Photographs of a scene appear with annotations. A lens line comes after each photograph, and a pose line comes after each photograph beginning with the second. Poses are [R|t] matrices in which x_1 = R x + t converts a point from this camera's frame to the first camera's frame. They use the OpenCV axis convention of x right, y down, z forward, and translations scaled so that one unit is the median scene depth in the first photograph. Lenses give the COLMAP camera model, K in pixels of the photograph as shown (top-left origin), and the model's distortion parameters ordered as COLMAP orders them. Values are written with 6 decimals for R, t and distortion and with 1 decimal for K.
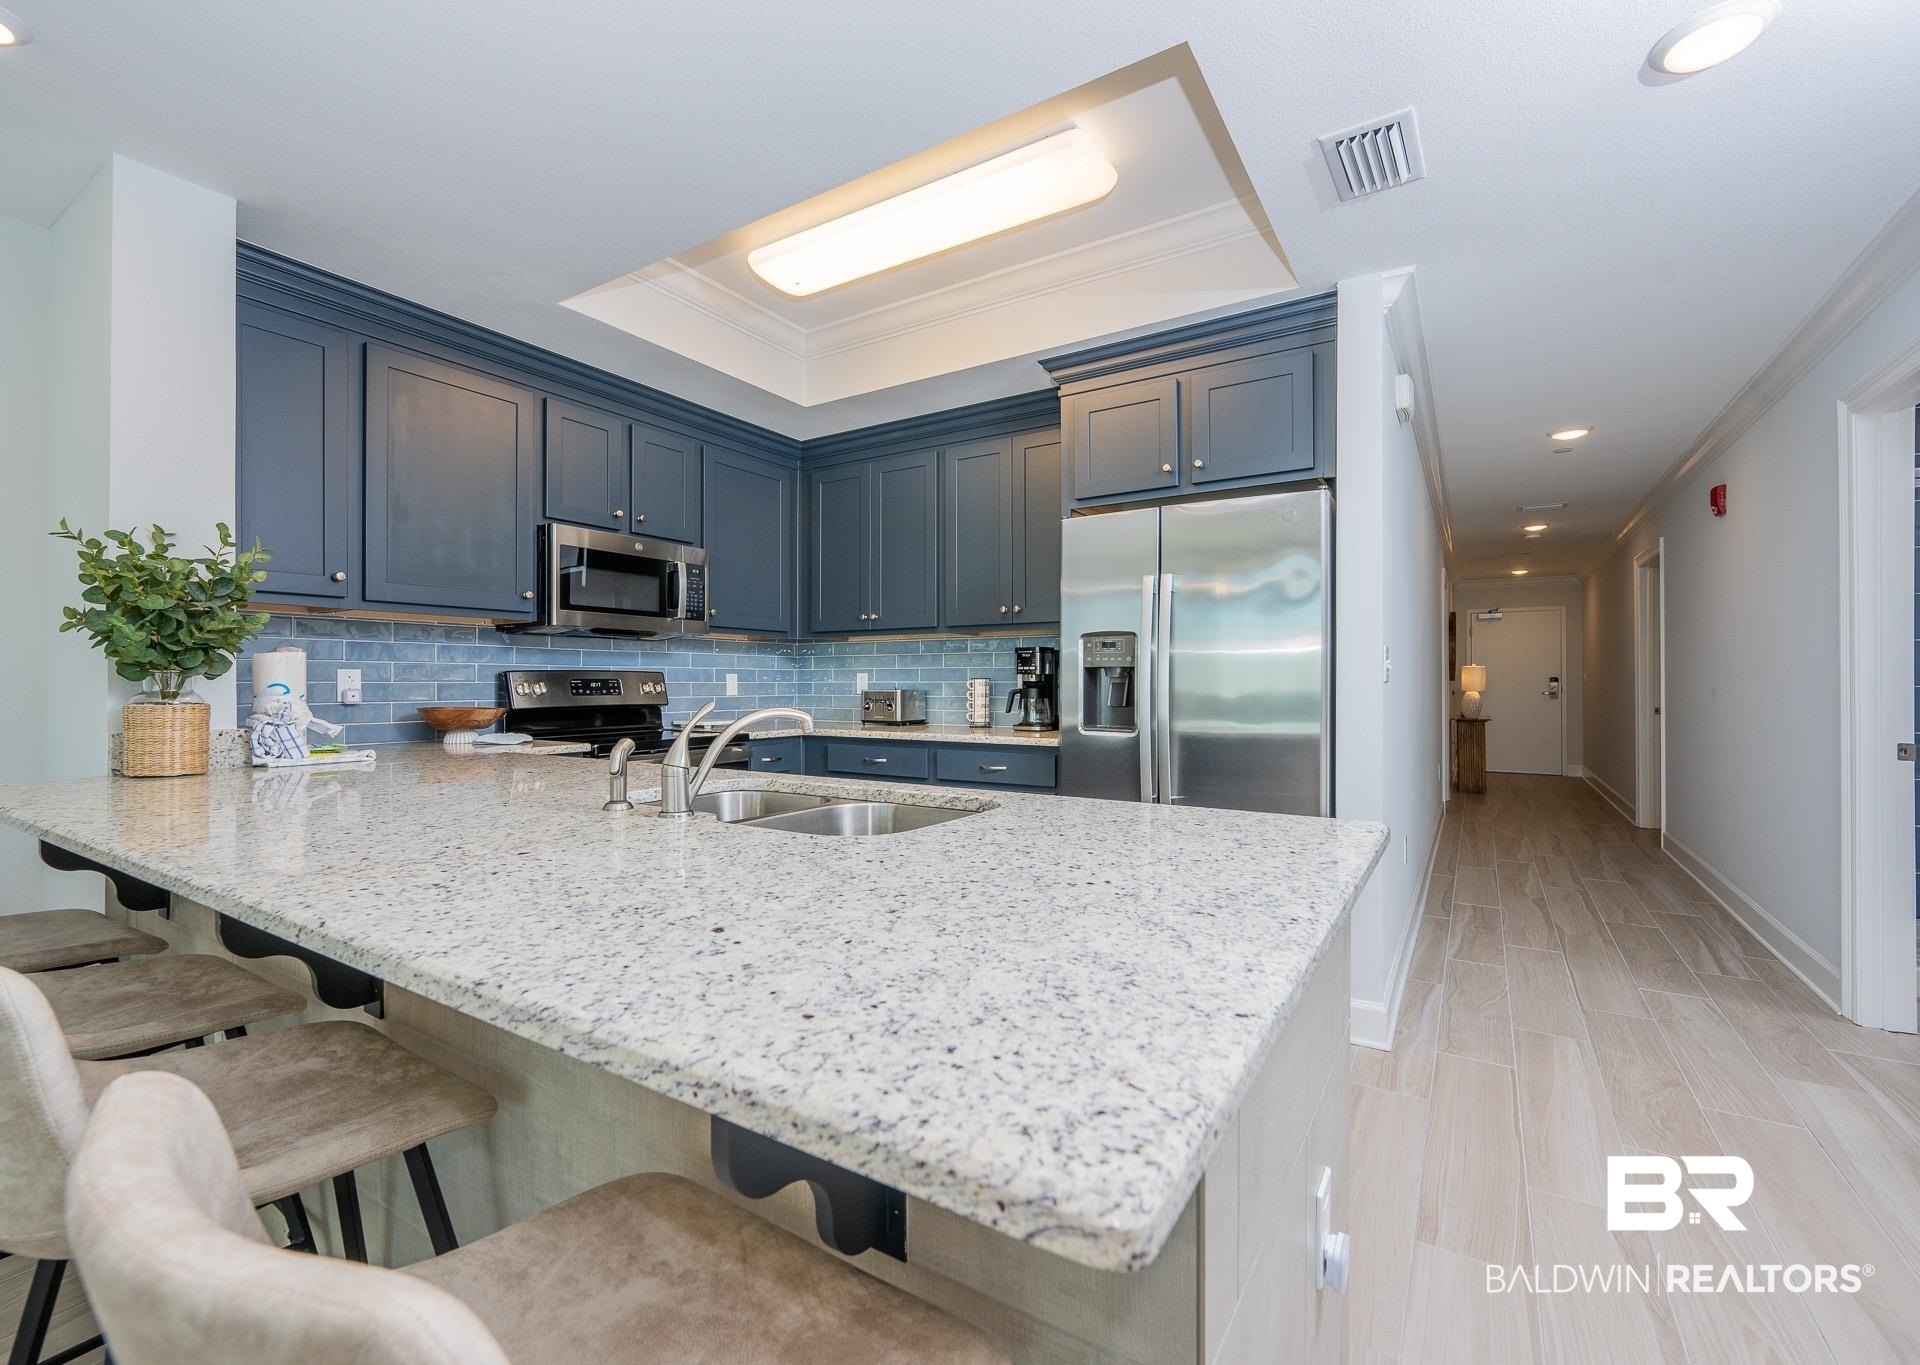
lens RADIAL K [[815.3, 0, 953.3], [0, 815.3, 681.9], [0, 0, 1]] dist [-0.000093, -0.000364]
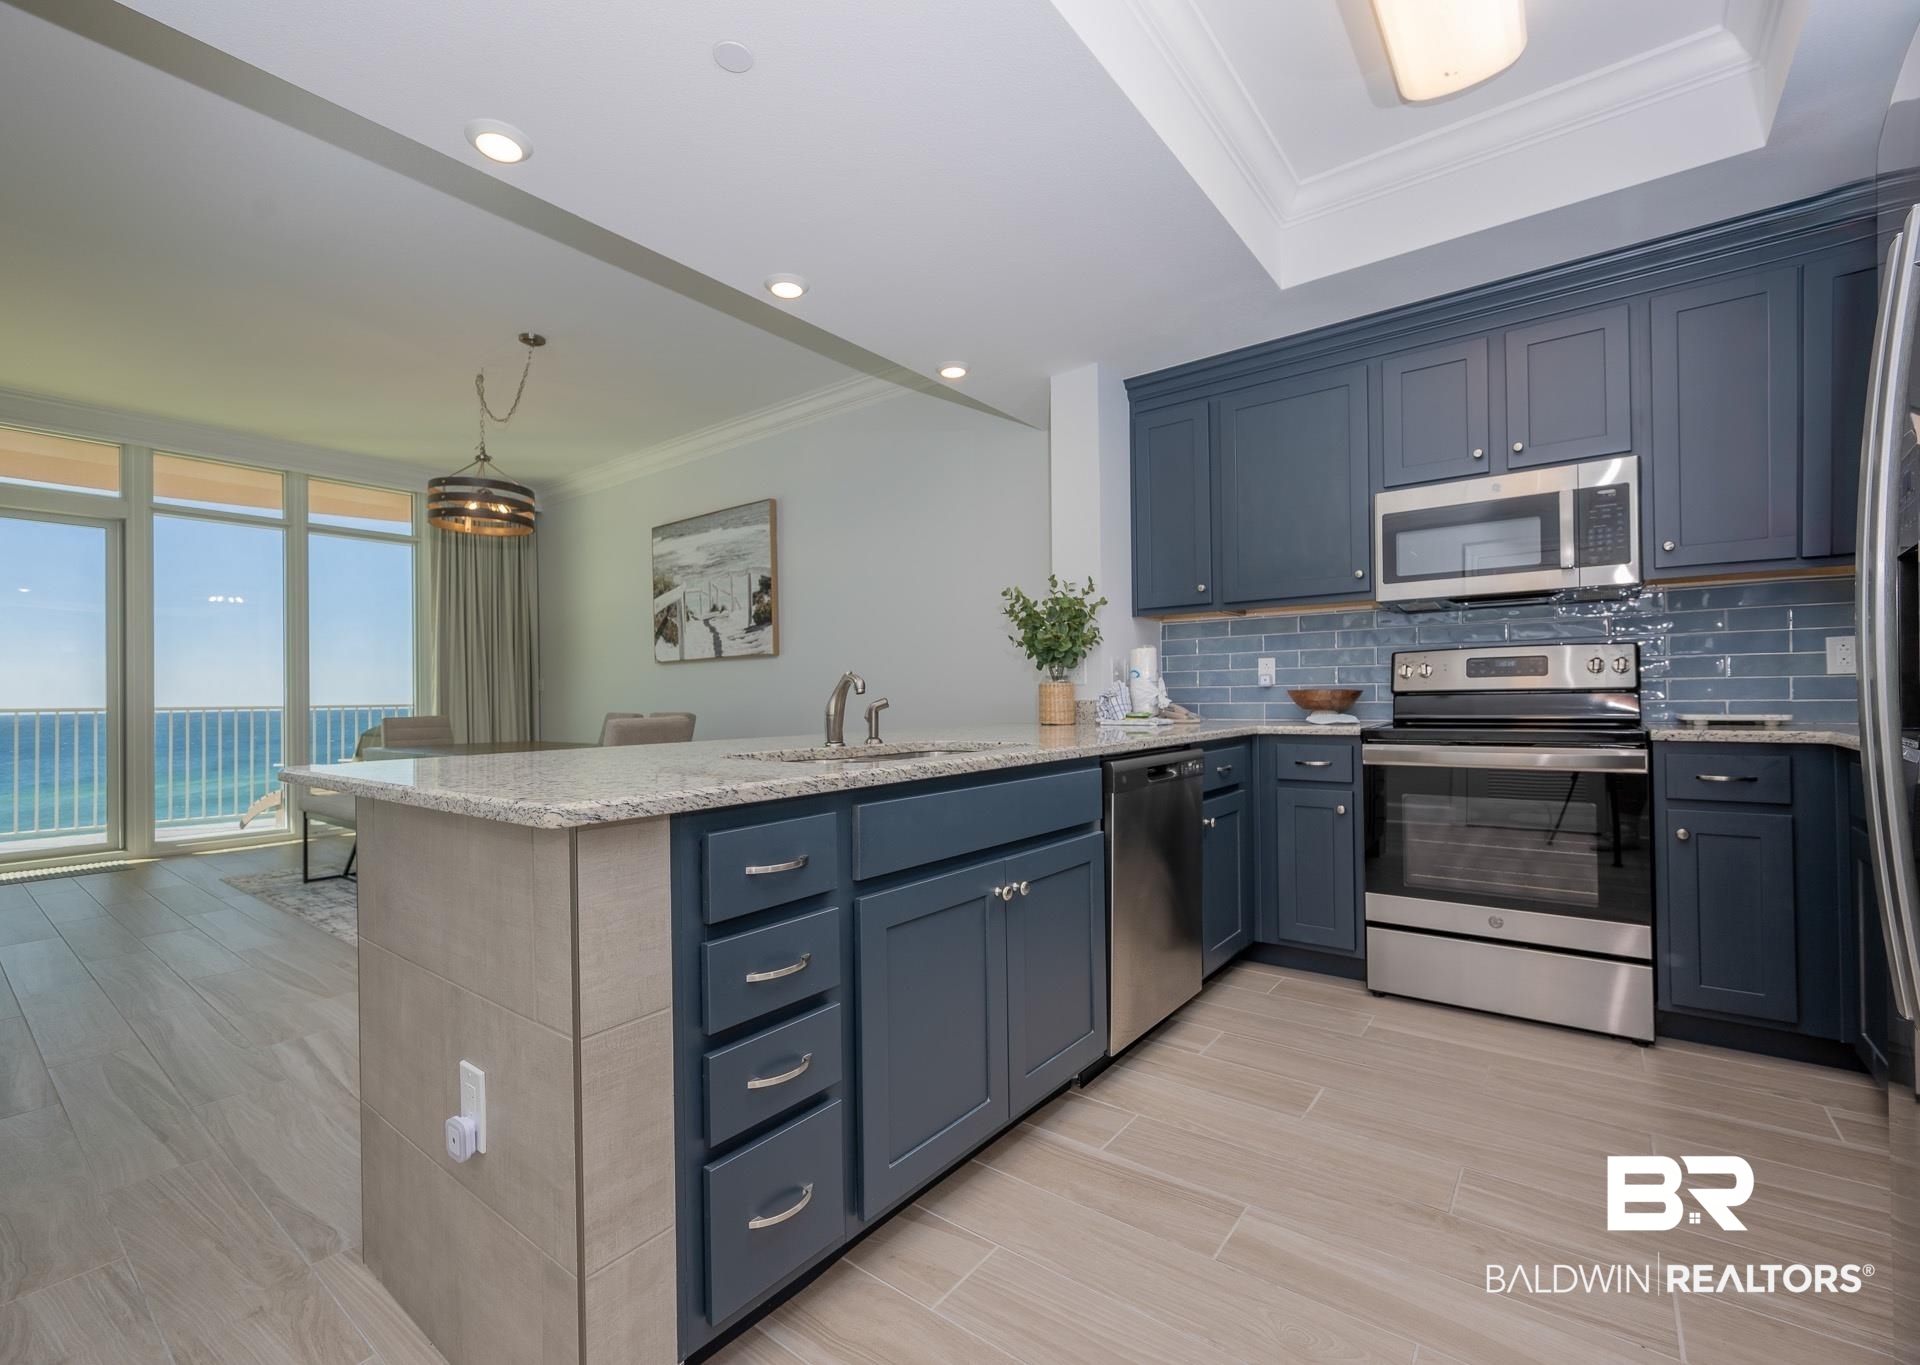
lens RADIAL K [[815.3, 0, 956.2], [0, 815.3, 686.5], [0, 0, 1]] dist [-0.000093, -0.000364]
pose [[-0.101007, -0.010561, -0.994830, 0.482280], [0.013262, 0.999841, -0.011961, 0.032315], [0.994797, -0.014402, -0.100851, 0.588979]]
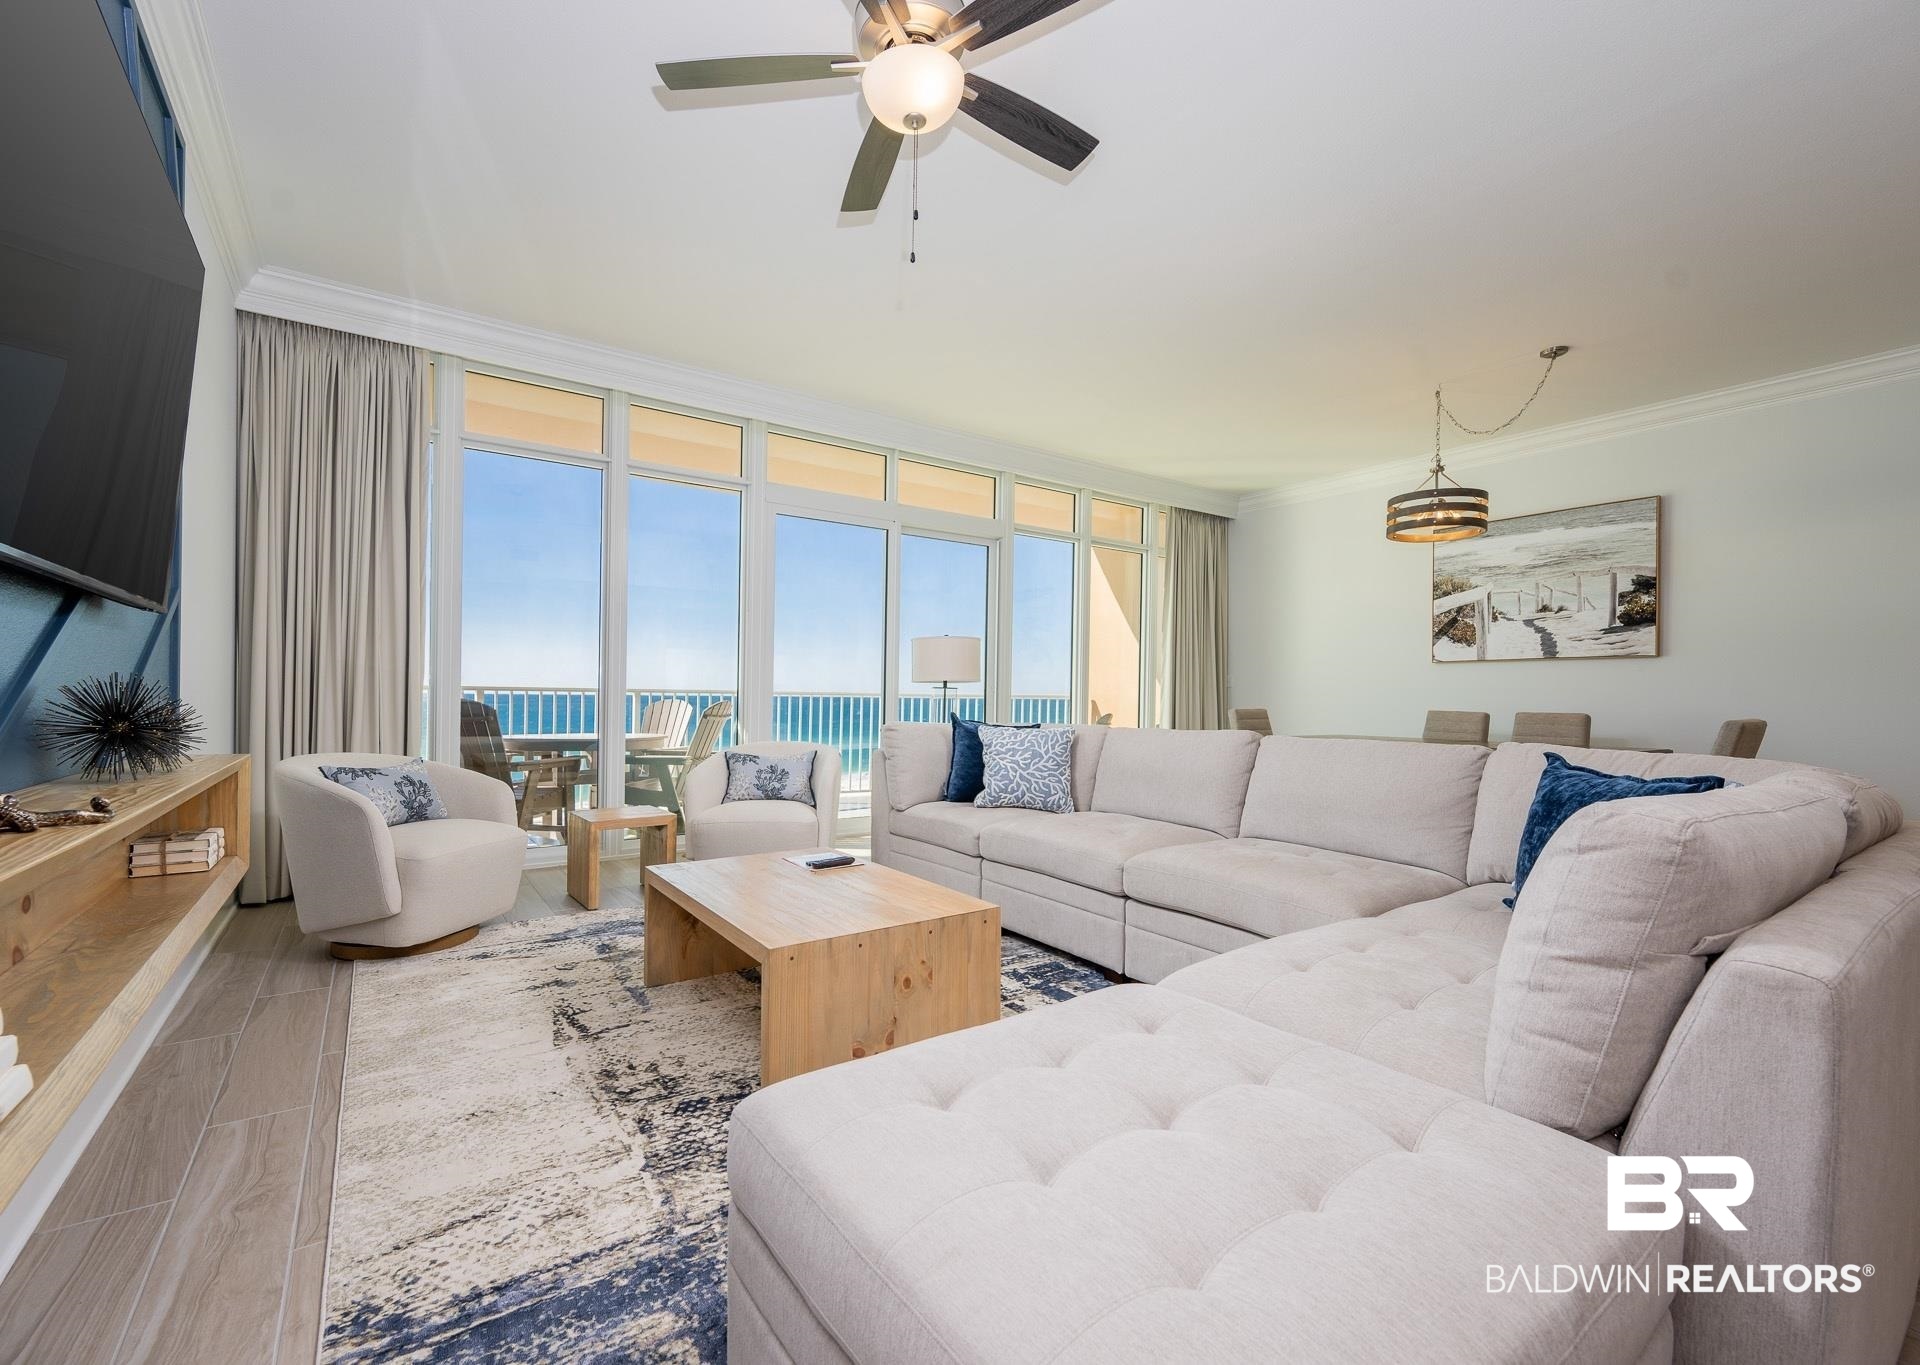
lens RADIAL K [[815.3, 0, 960.6], [0, 815.3, 708.2], [0, 0, 1]] dist [-0.000093, -0.000364]
pose [[-0.379442, 0.014502, -0.925102, 0.884419], [-0.007919, 0.999790, 0.018921, 0.026500], [0.925182, 0.014506, -0.379247, -0.580443]]
